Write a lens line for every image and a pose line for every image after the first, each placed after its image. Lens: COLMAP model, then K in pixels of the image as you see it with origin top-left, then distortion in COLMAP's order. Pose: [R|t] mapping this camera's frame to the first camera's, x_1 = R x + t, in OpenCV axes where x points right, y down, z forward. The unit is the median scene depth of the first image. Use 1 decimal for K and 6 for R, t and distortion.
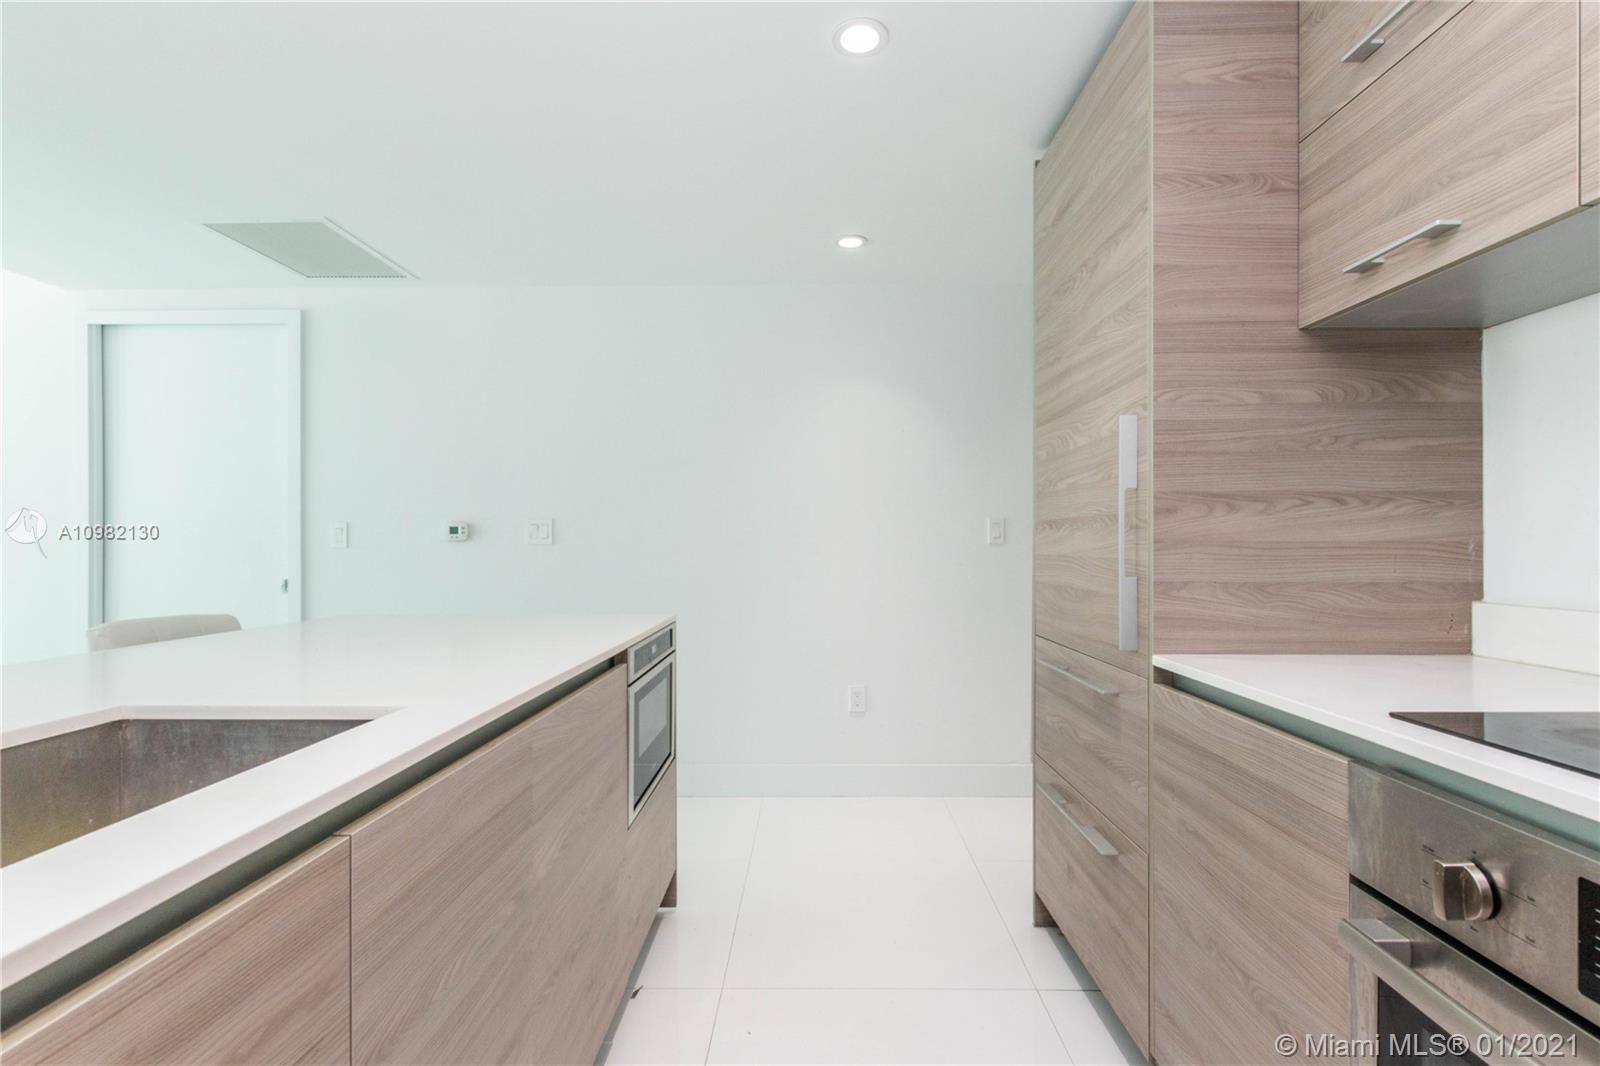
lens RADIAL K [[754.3, 0, 810.9], [0, 754.3, 542.4], [0, 0, 1]] dist [0.001926, 0.000167]
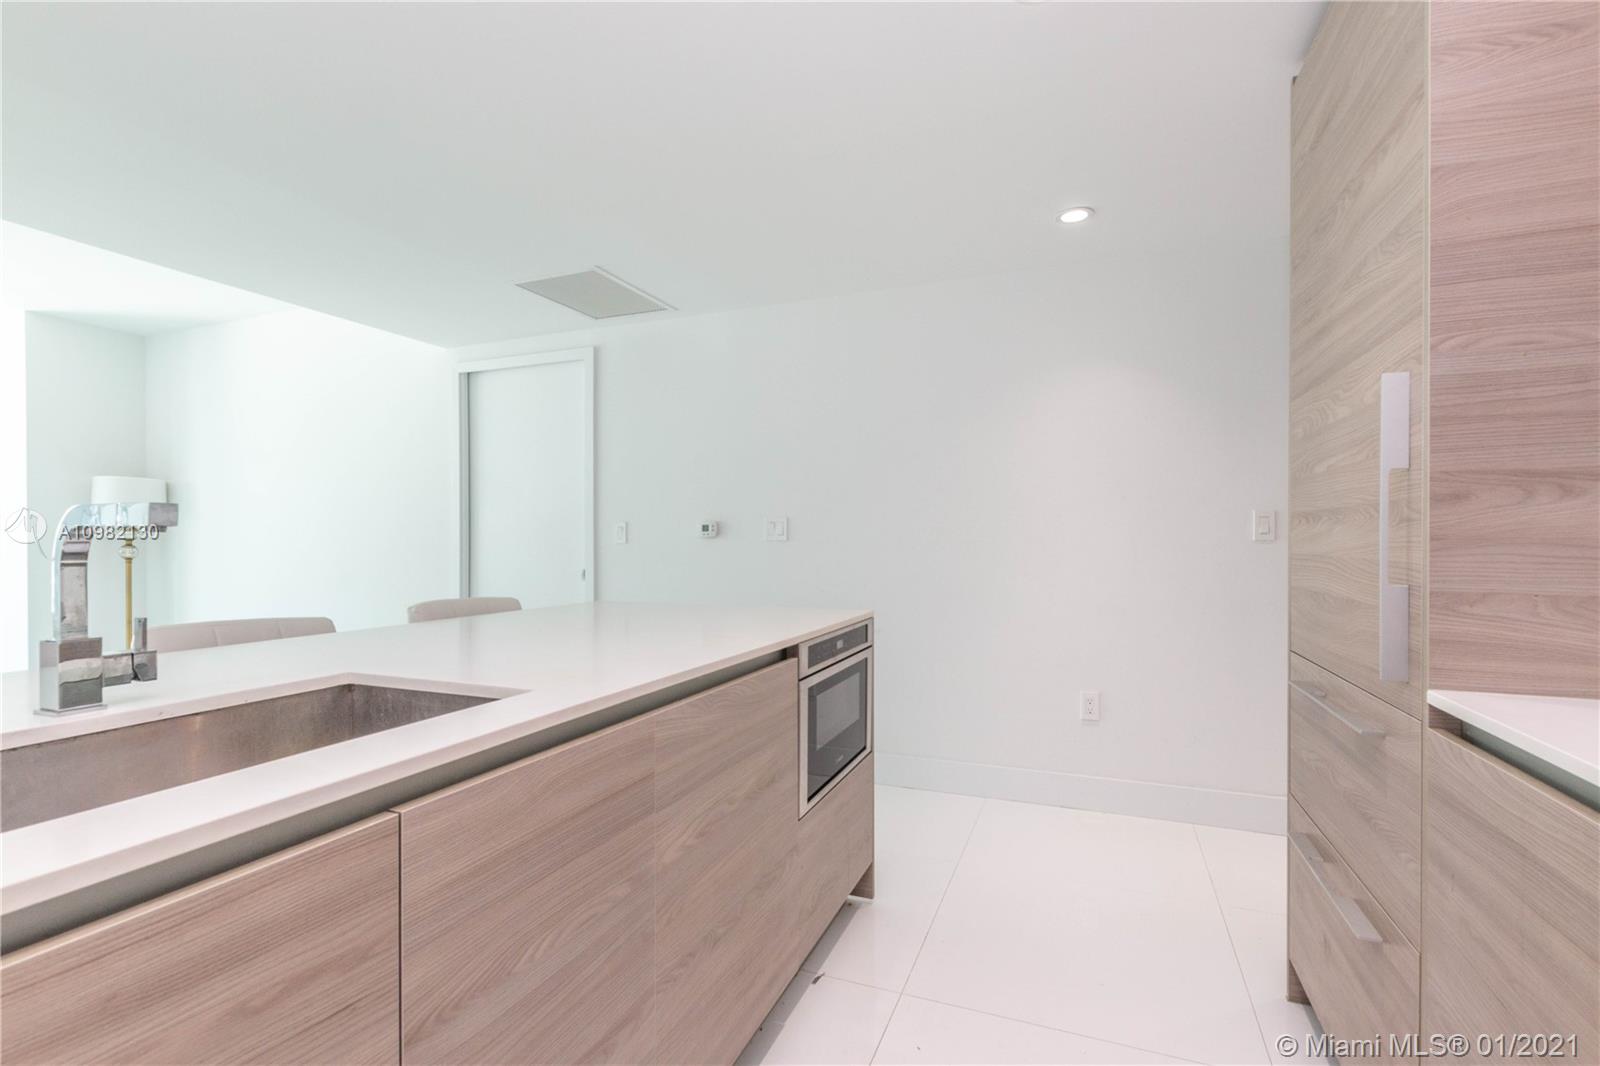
lens RADIAL K [[721.1, 0, 797.2], [0, 721.1, 541.4], [0, 0, 1]] dist [0.001574, -0.000834]
pose [[0.932813, 0.001030, -0.360360, 0.109758], [0.000611, 0.999990, 0.004440, -0.001656], [0.360361, -0.004362, 0.932803, 0.092125]]
